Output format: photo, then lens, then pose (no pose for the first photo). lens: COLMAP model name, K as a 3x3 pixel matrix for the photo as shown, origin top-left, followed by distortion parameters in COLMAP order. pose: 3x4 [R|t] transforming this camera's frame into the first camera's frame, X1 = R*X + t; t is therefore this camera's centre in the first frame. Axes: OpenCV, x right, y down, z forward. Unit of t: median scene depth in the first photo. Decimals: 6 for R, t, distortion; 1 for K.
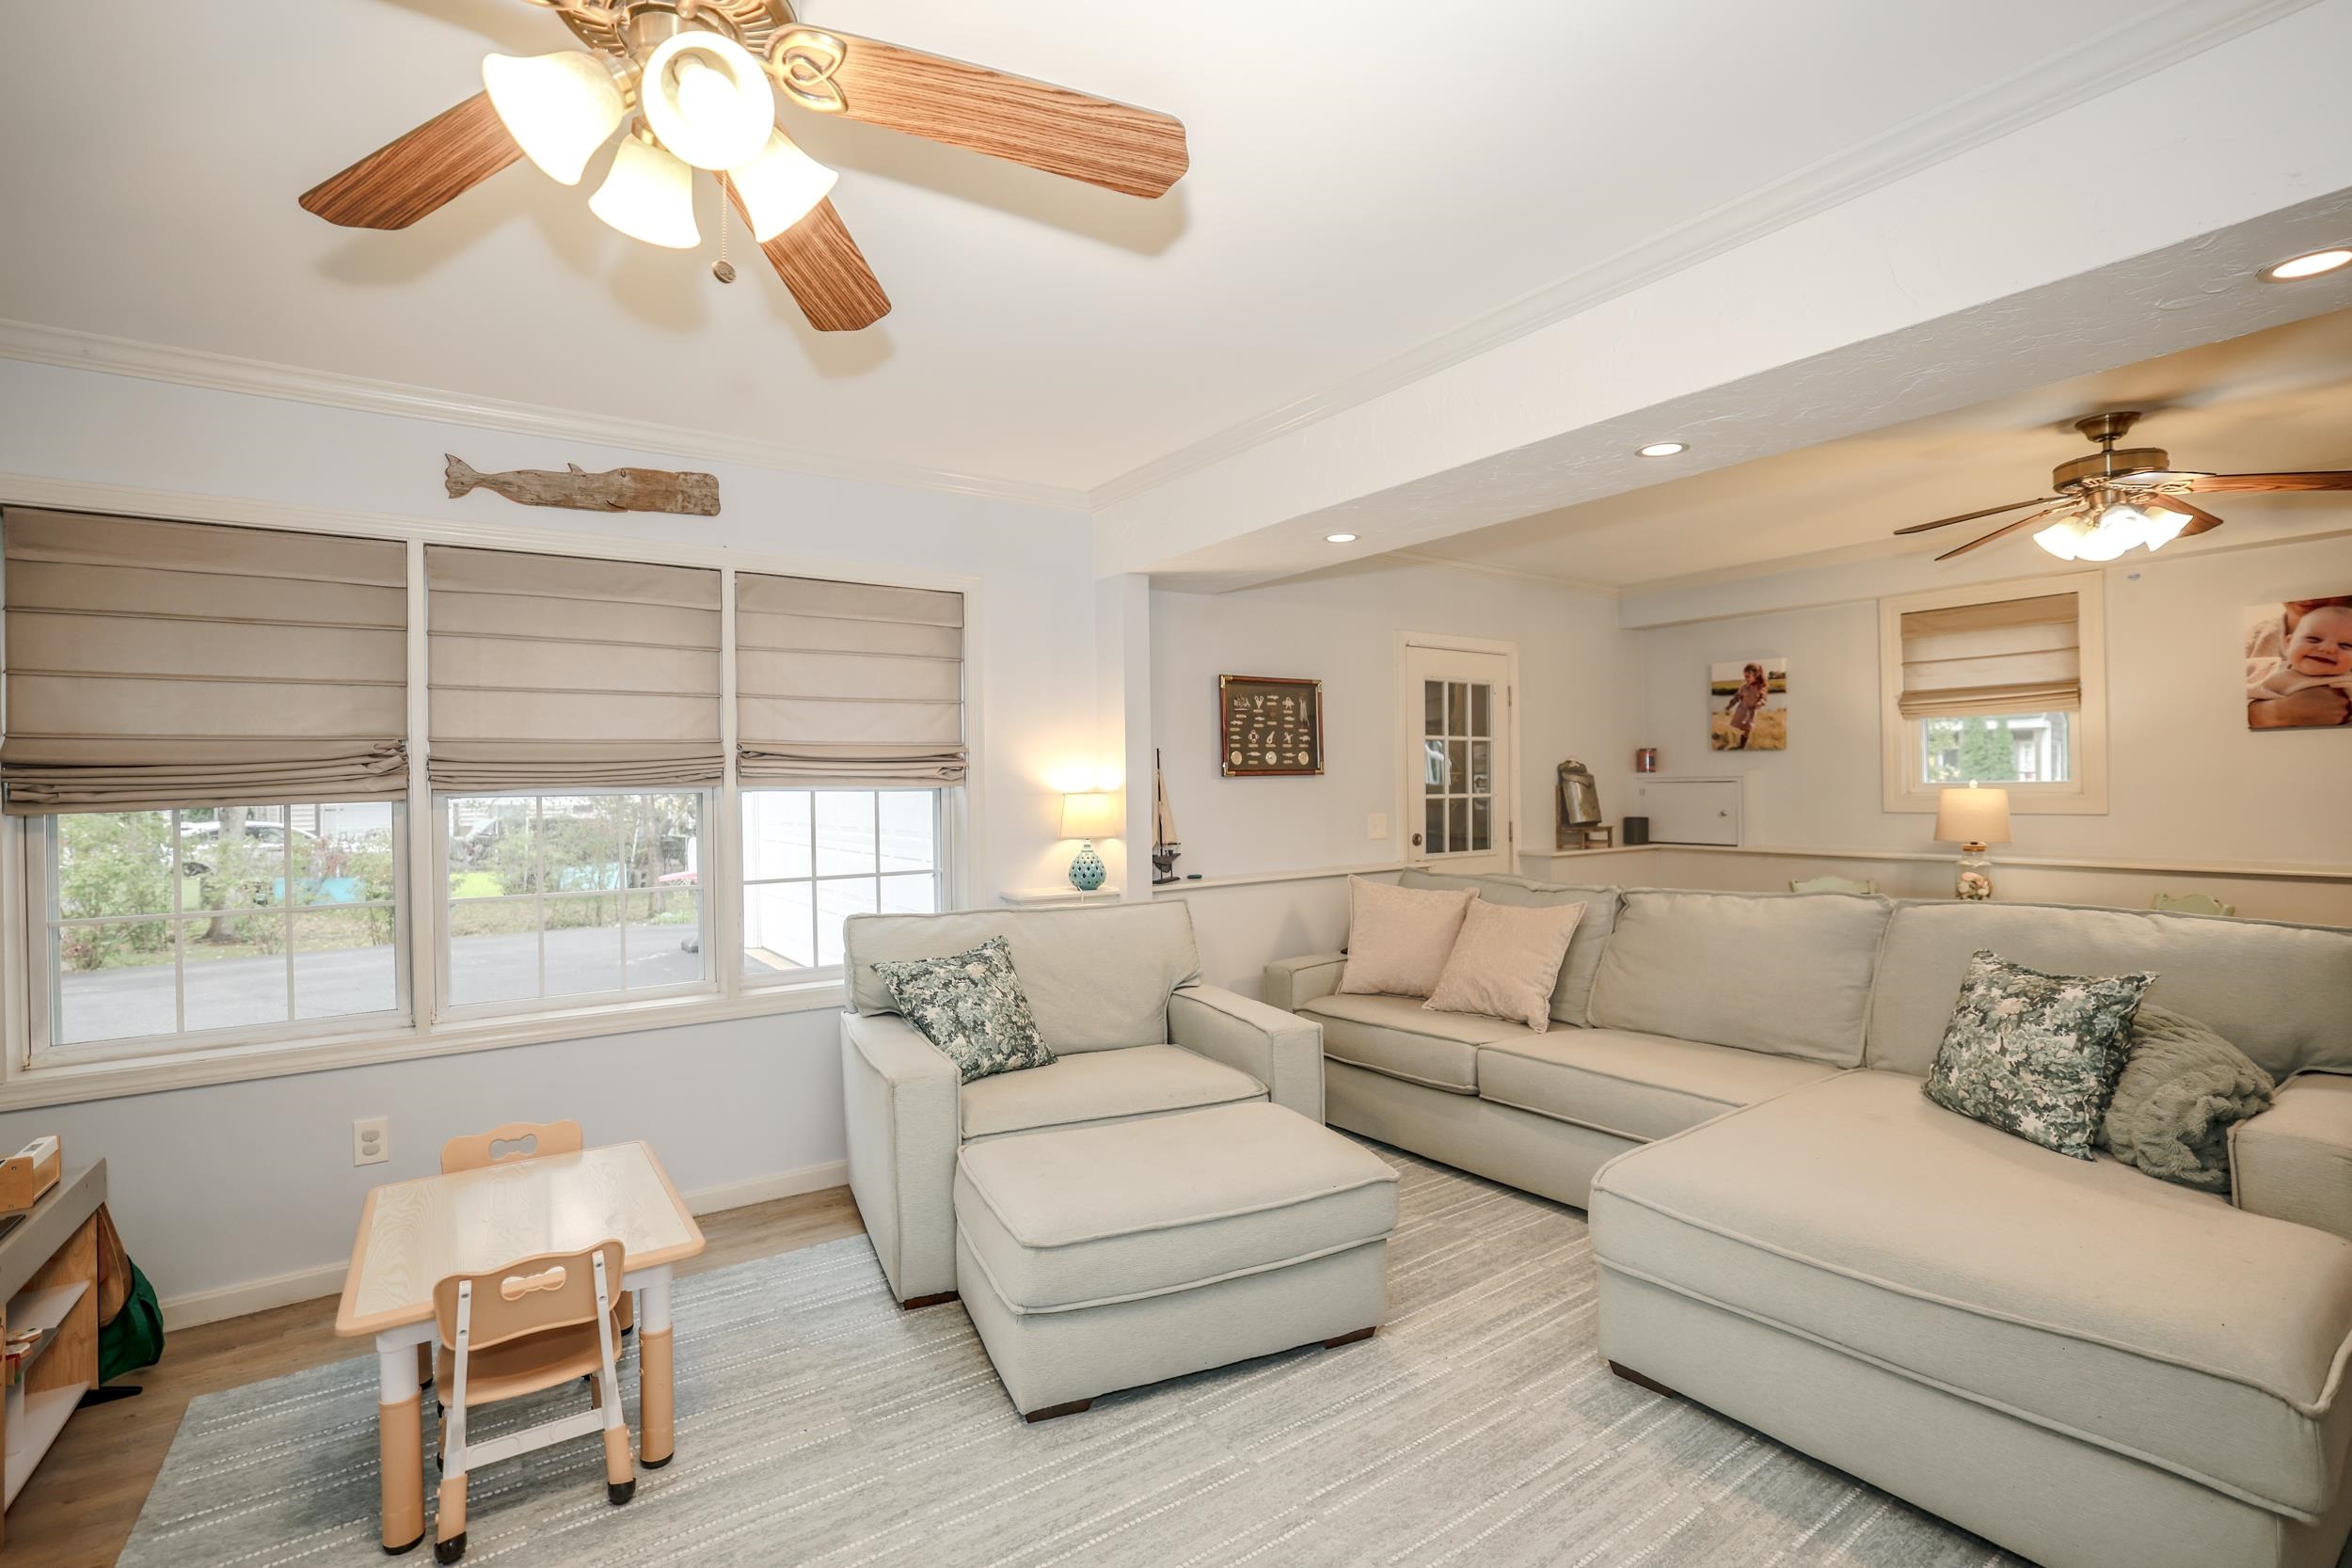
lens RADIAL K [[1058.4, 0, 1169.1], [0, 1058.4, 789.4], [0, 0, 1]] dist [-0.025484, 0.000325]
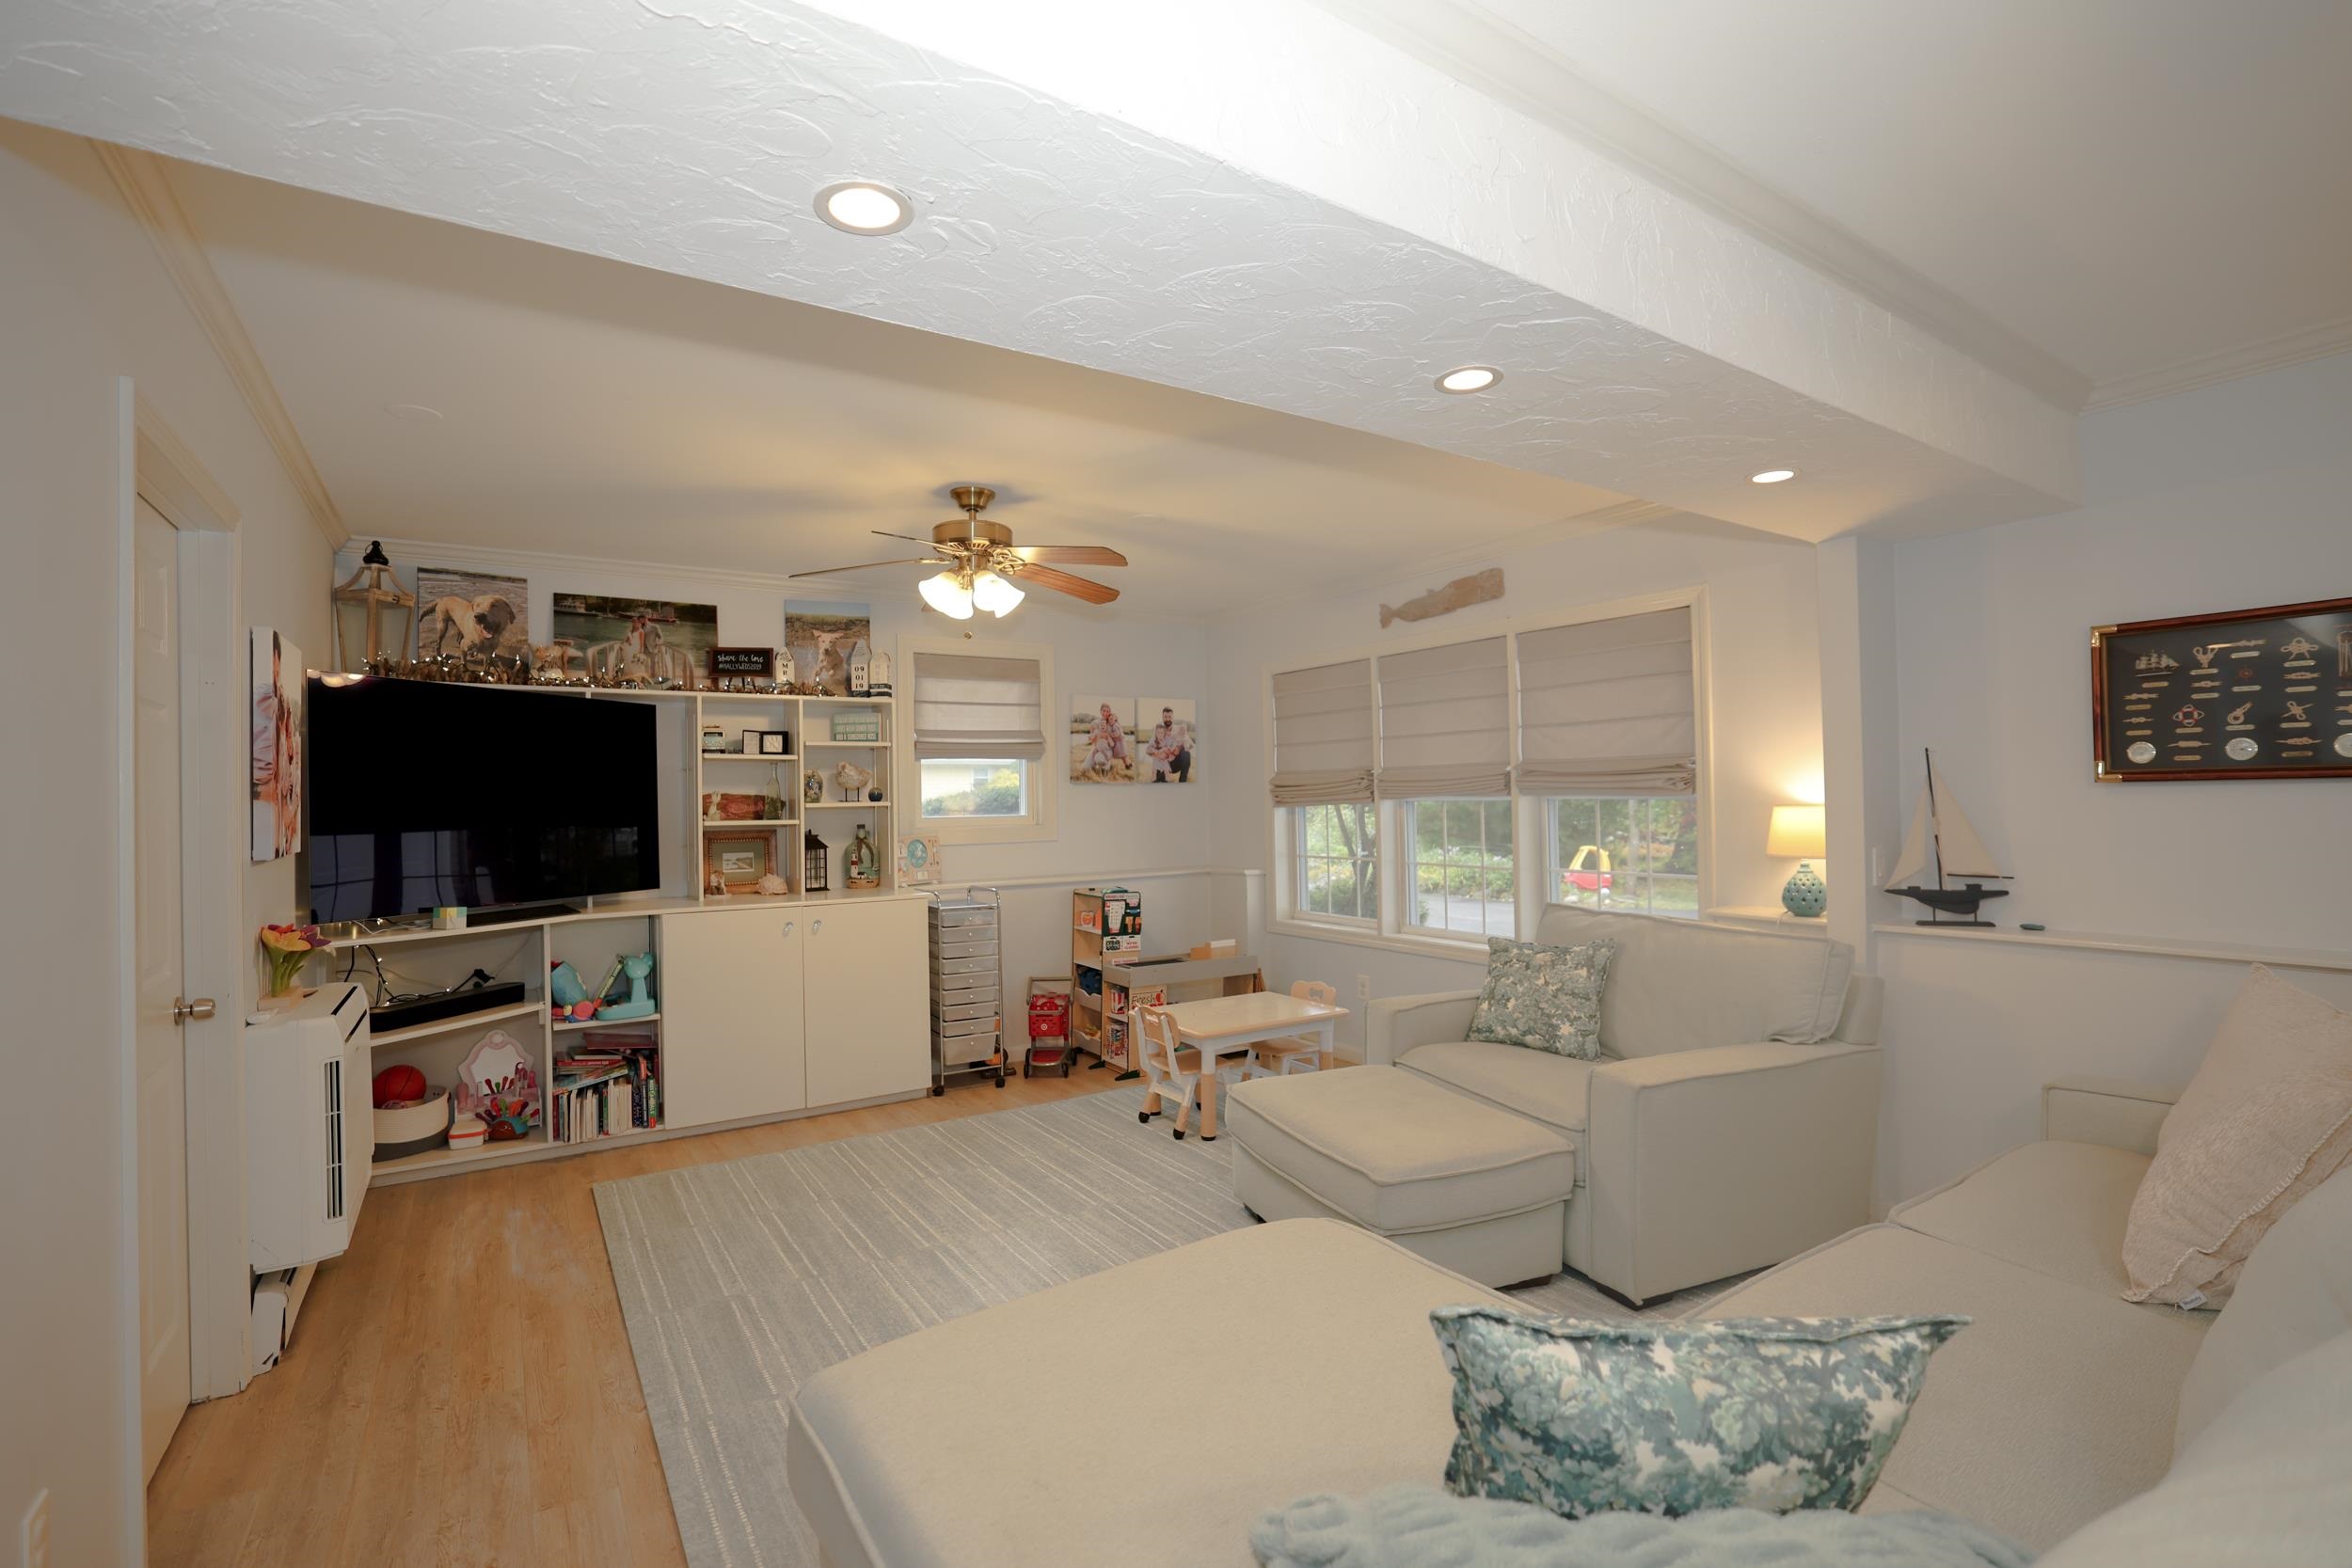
lens RADIAL K [[1058.4, 0, 1169.1], [0, 1058.4, 789.4], [0, 0, 1]] dist [-0.025484, 0.000325]
pose [[-0.009775, 0.009410, -0.999908, 0.821688], [0.015594, 0.999836, 0.009257, -0.026735], [0.999831, -0.015502, -0.009920, 0.508801]]
